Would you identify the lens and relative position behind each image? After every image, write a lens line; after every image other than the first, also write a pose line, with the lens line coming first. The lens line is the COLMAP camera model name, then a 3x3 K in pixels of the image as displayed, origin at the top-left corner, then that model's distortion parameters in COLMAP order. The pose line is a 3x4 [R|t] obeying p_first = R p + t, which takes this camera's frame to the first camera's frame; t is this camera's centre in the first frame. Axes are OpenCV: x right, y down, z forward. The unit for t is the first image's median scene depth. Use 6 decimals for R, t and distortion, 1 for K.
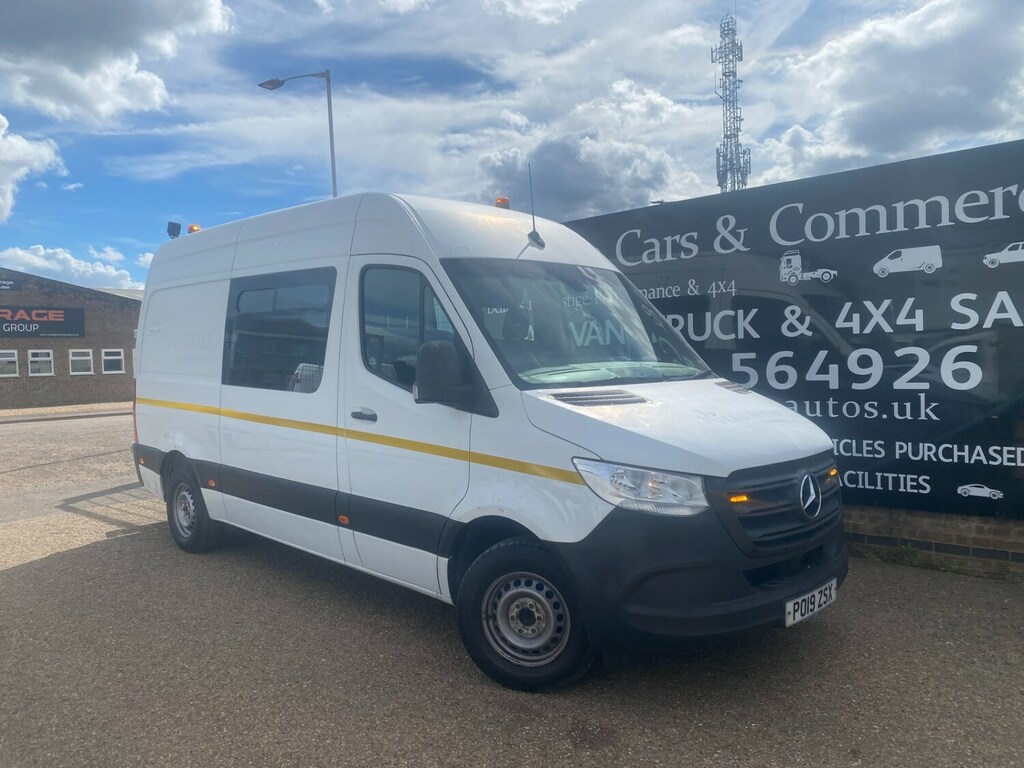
lens RADIAL K [[782.9, 0, 494.6], [0, 782.9, 381.7], [0, 0, 1]] dist [-0.003254, 0.001210]
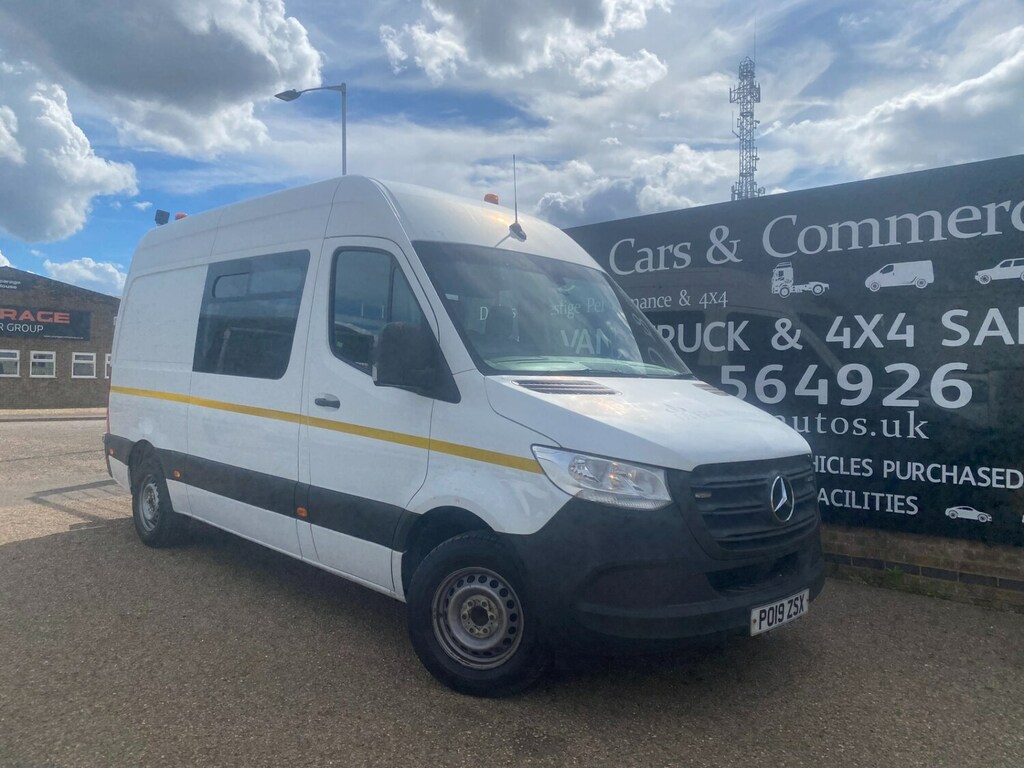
lens RADIAL K [[782.7, 0, 511.2], [0, 782.7, 371.3], [0, 0, 1]] dist [-0.002220, -0.002162]
pose [[0.999010, 0.043905, 0.007228, 0.041136], [-0.043517, 0.997939, -0.047169, 0.034333], [-0.009284, 0.046808, 0.998861, 0.031304]]
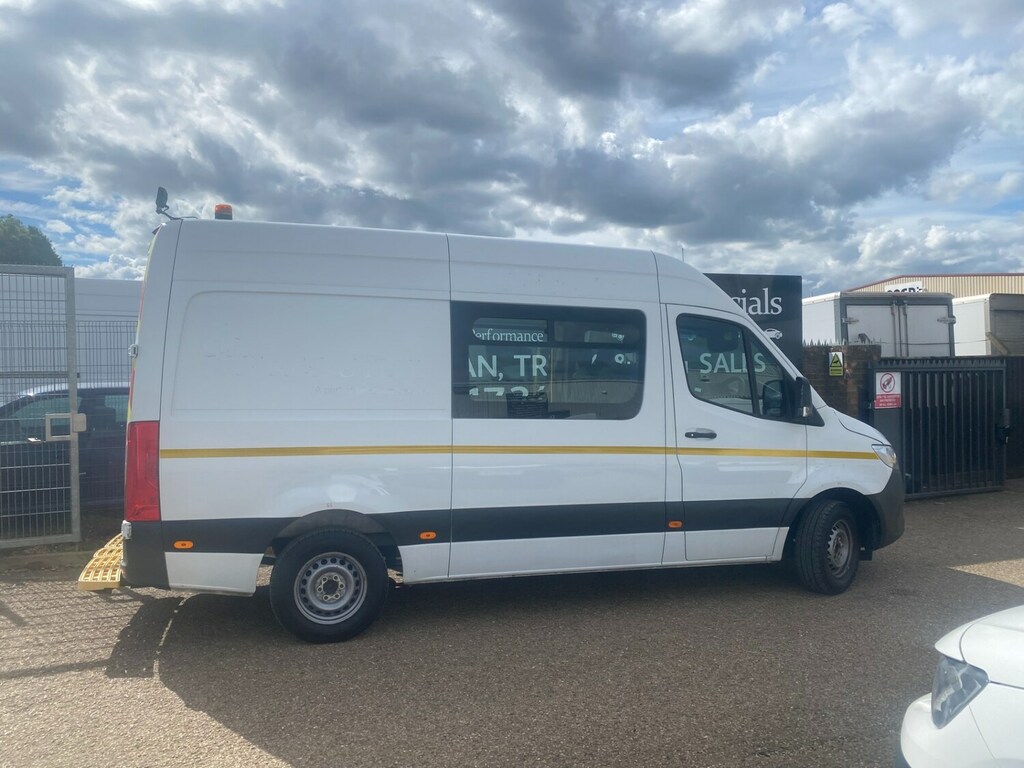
lens RADIAL K [[807.7, 0, 510.4], [0, 807.7, 398.1], [0, 0, 1]] dist [0.005213, 0.004073]
pose [[0.446524, -0.006722, 0.894747, -1.210718], [0.026199, 0.999641, -0.005565, -0.013553], [-0.894388, 0.025926, 0.446539, 0.580739]]
